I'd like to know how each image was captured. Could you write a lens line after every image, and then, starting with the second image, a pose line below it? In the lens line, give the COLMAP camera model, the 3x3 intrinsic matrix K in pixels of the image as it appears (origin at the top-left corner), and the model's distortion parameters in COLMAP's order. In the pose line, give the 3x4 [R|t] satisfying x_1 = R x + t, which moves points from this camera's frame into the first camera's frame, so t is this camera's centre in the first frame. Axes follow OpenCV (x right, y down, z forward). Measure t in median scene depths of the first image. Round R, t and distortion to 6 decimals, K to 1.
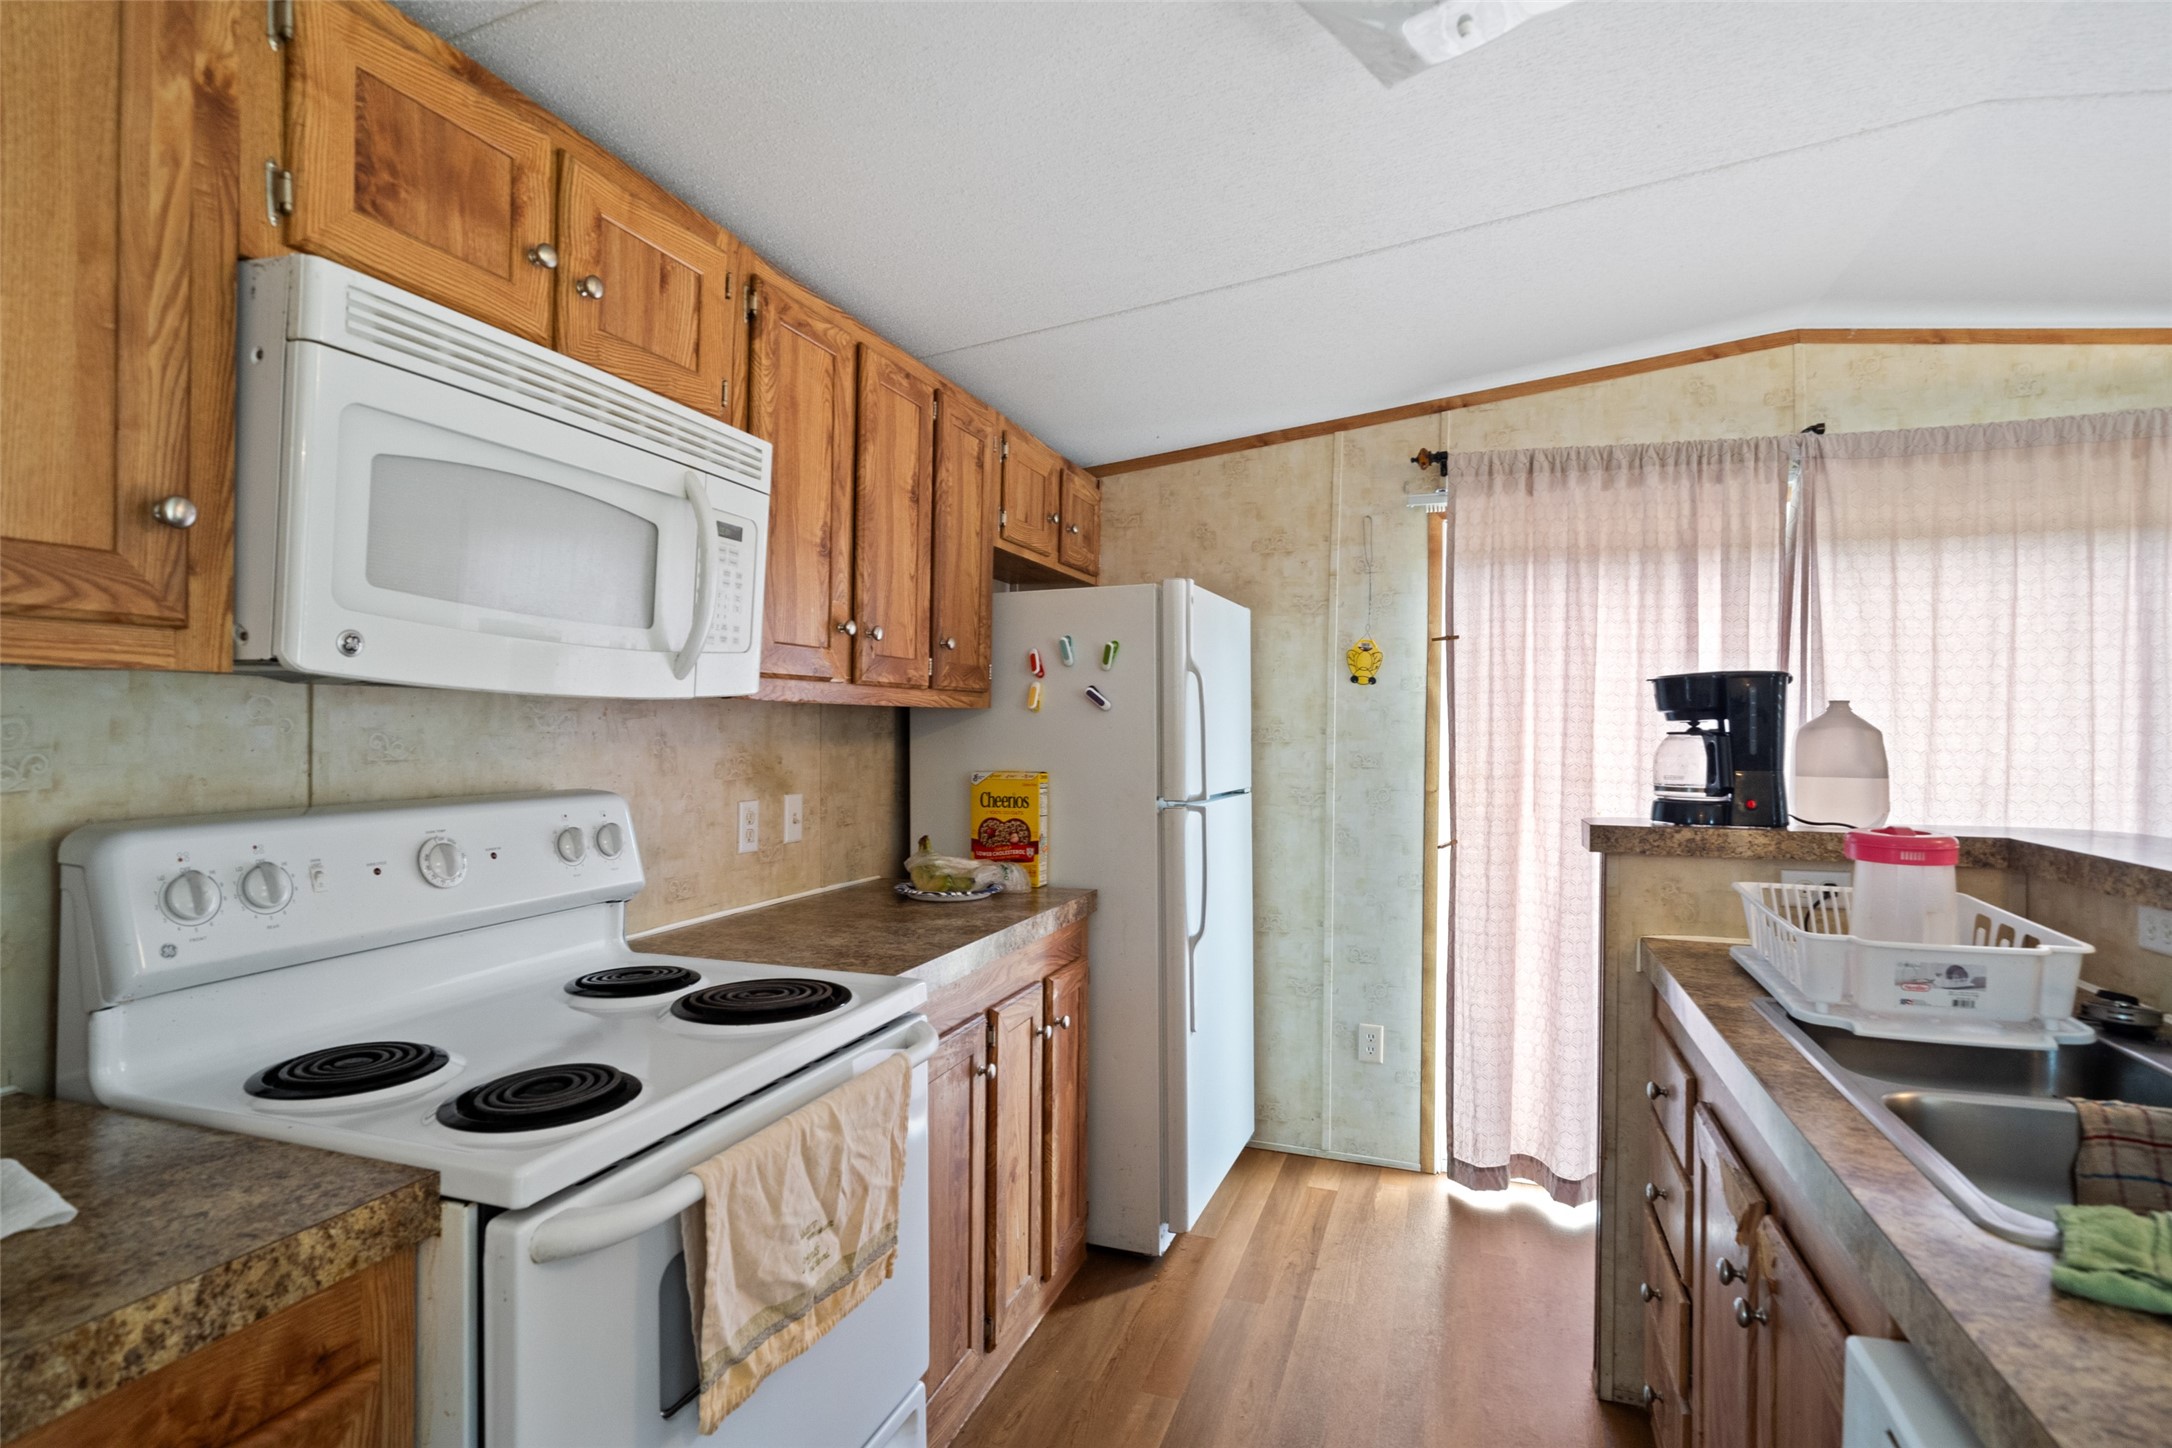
lens RADIAL K [[1071.8, 0, 1086.0], [0, 1071.8, 724.0], [0, 0, 1]] dist [0.001207, 0.000422]
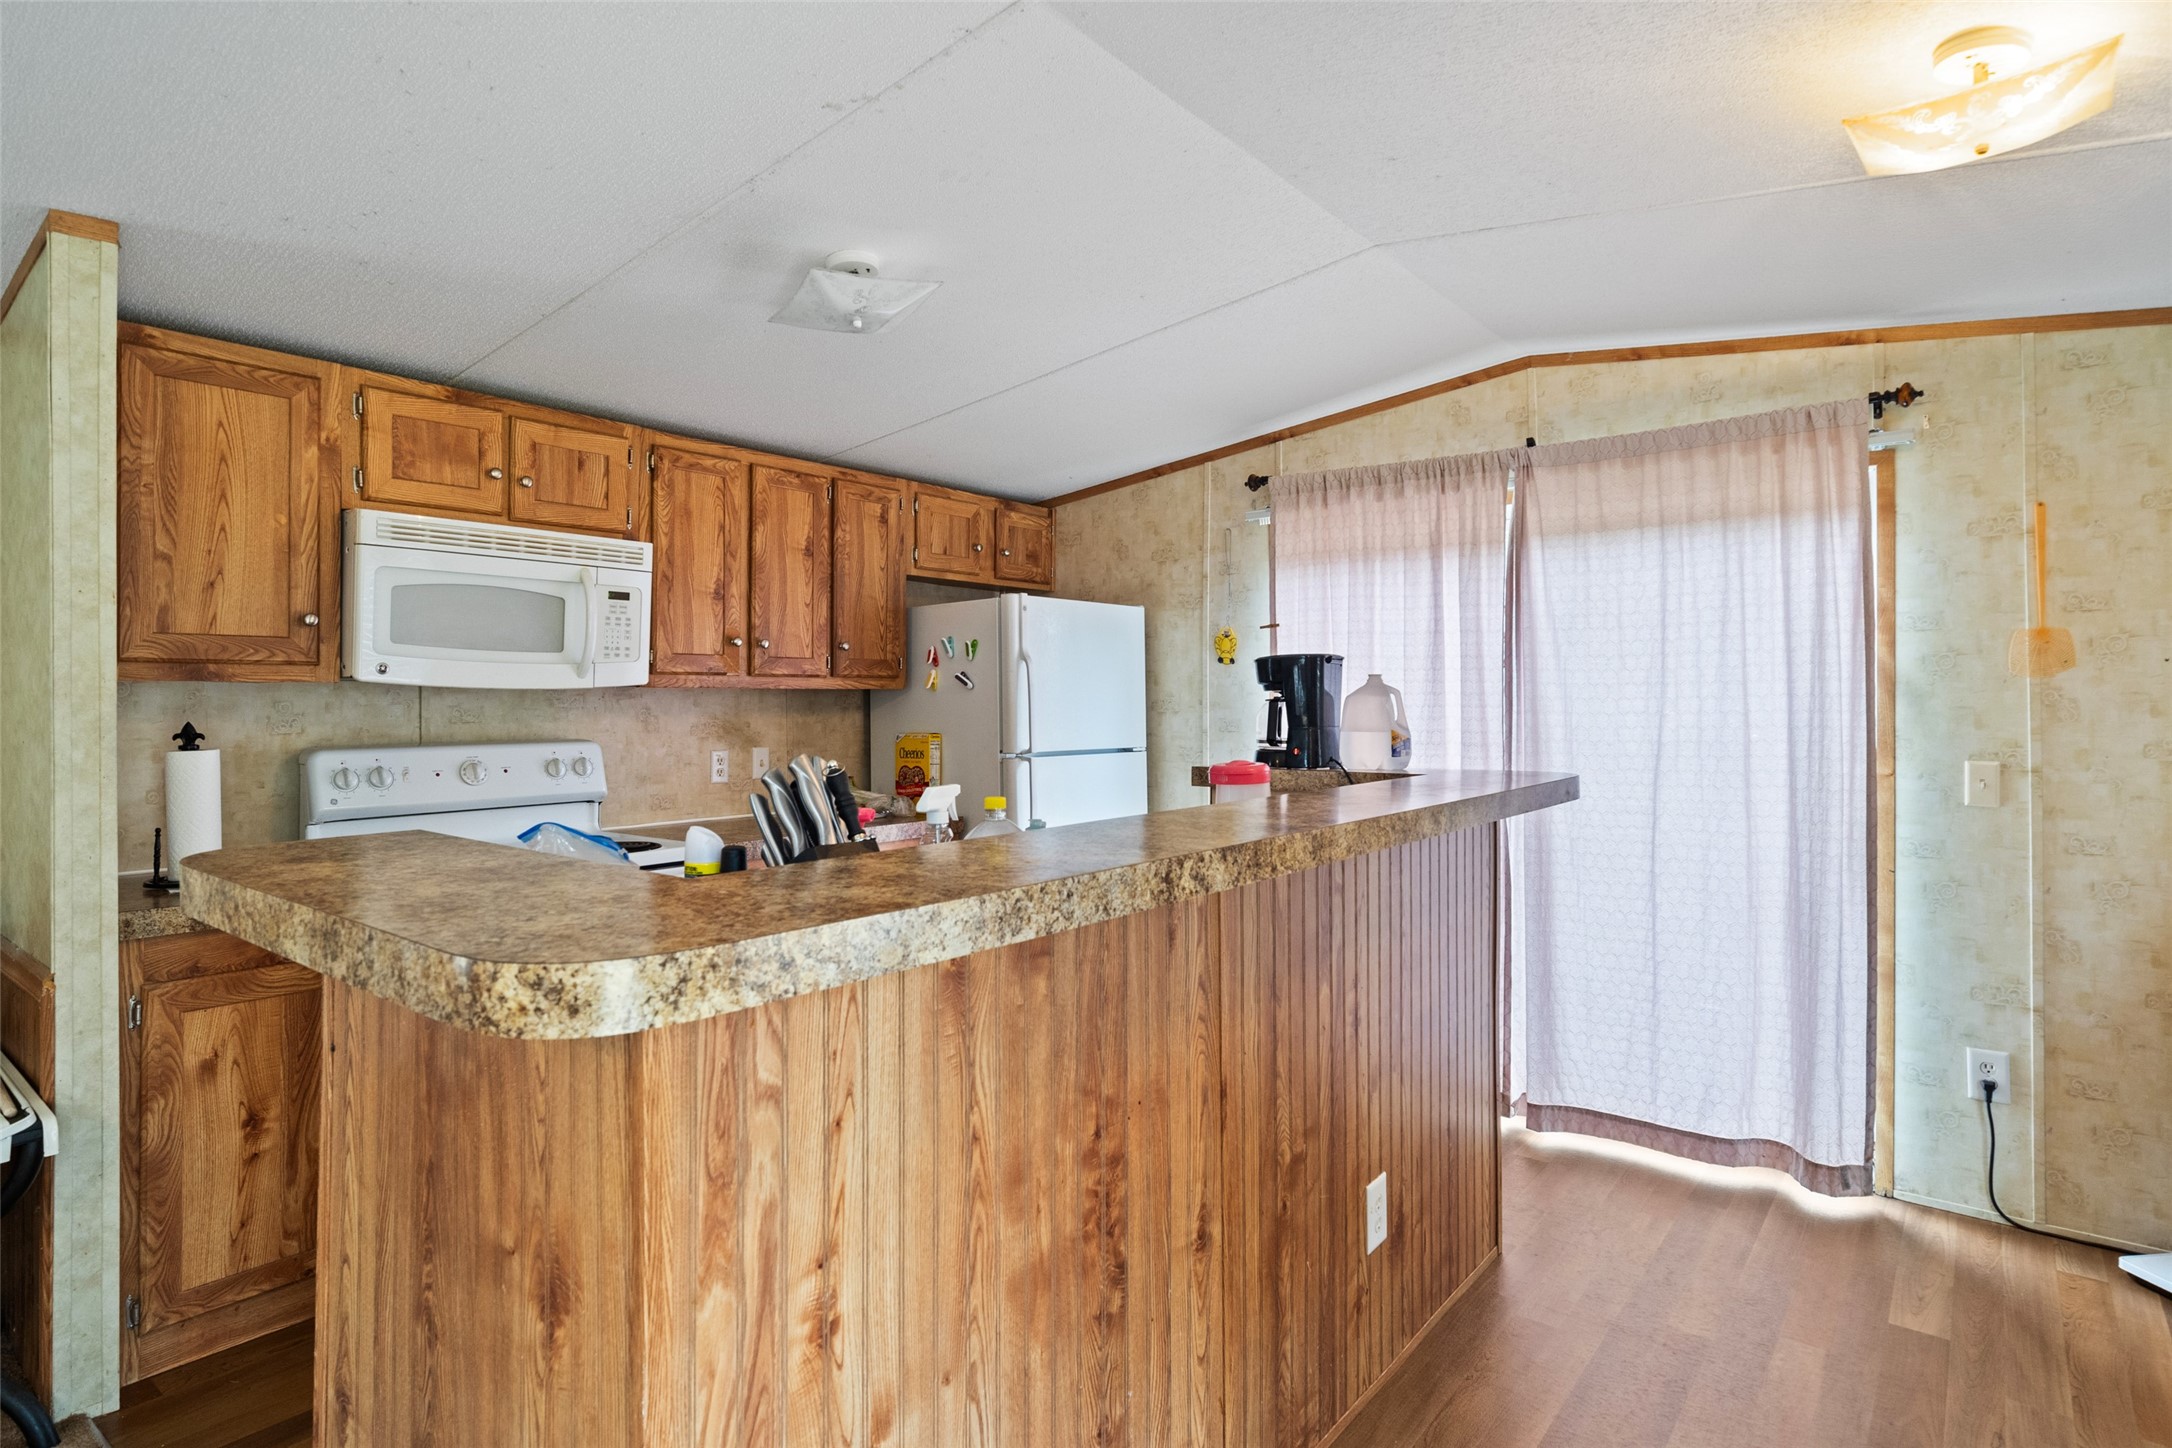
lens RADIAL K [[1104.1, 0, 1087.9], [0, 1104.1, 685.3], [0, 0, 1]] dist [0.001052, 0.000191]
pose [[0.947121, -0.016468, -0.320453, 0.699613], [0.012058, 0.999803, -0.015742, 0.007820], [0.320649, 0.011045, 0.947134, -0.356101]]
